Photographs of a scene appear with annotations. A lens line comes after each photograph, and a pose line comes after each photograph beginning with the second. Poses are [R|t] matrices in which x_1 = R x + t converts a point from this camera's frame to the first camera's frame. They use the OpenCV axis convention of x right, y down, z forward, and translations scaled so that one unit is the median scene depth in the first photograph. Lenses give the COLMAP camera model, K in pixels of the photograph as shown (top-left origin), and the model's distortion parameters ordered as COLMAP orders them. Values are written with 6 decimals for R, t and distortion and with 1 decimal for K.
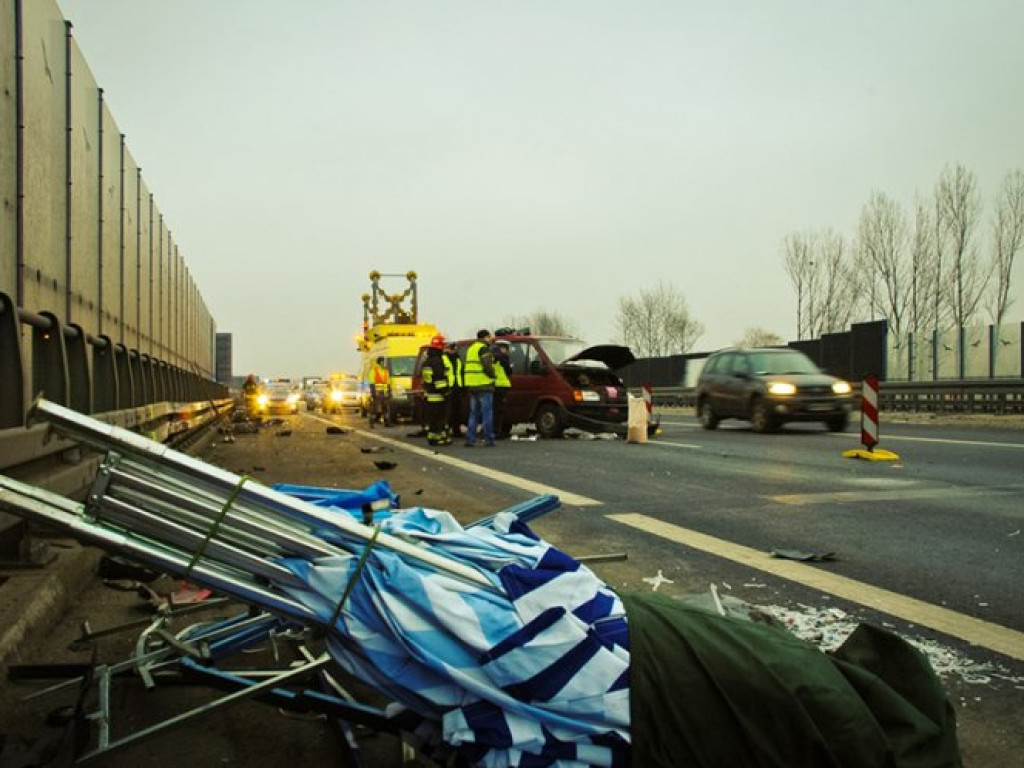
lens RADIAL K [[1034.9, 0, 507.7], [0, 1034.9, 401.1], [0, 0, 1]] dist [-0.052906, 0.000000]
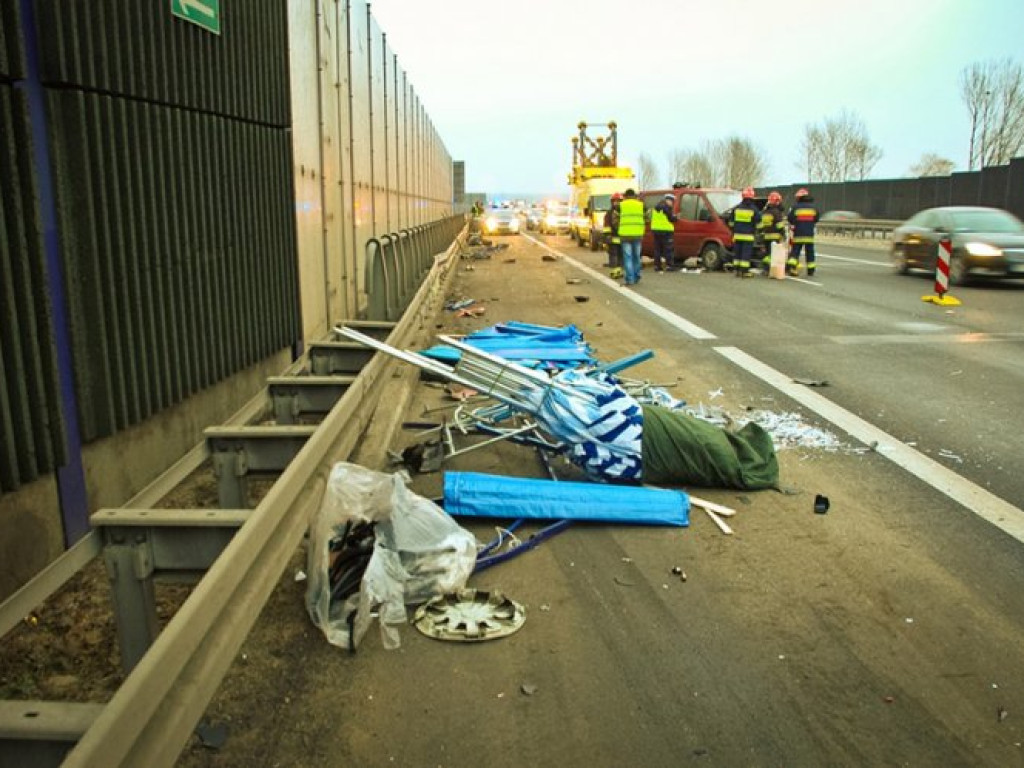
lens RADIAL K [[902.9, 0, 507.1], [0, 902.9, 392.8], [0, 0, 1]] dist [-0.146743, 0.112037]
pose [[0.977263, 0.041091, -0.208010, 0.028918], [0.000931, 0.980200, 0.198008, -0.036200], [0.212028, -0.193700, 0.957875, -0.152566]]
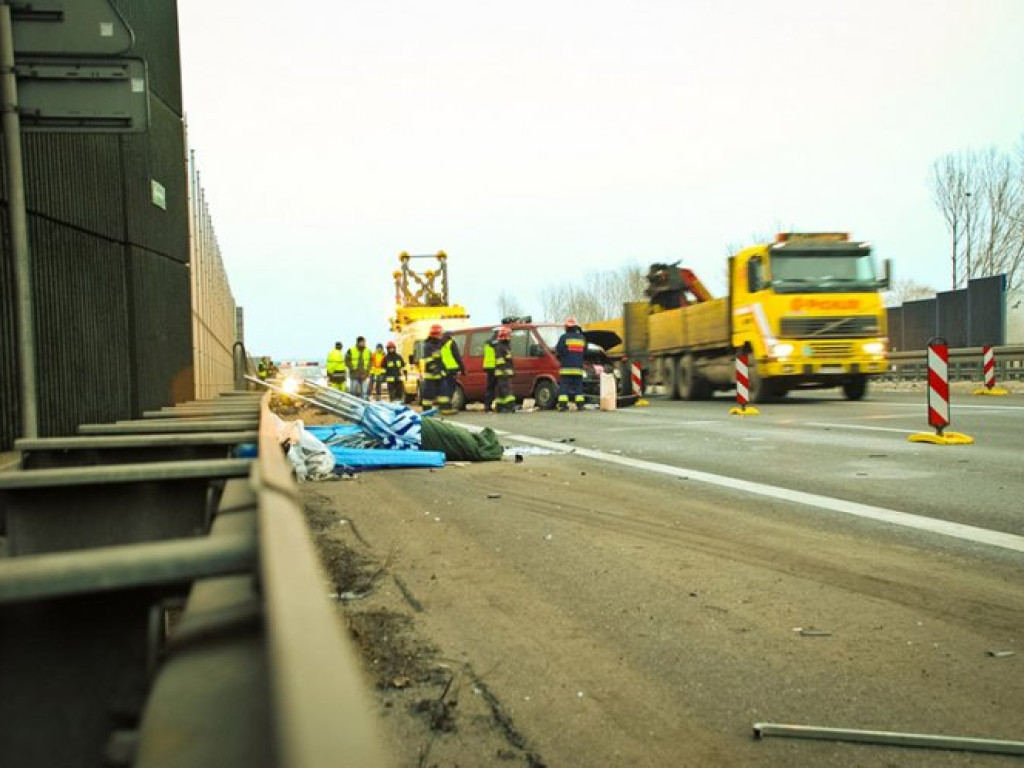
lens RADIAL K [[1435.0, 0, 502.5], [0, 1435.0, 379.8], [0, 0, 1]] dist [0.119770, 0.000000]
pose [[0.996969, -0.024097, -0.073972, 0.112885], [0.023918, 0.999708, -0.003315, 0.005518], [0.074030, 0.001535, 0.997255, -0.644800]]
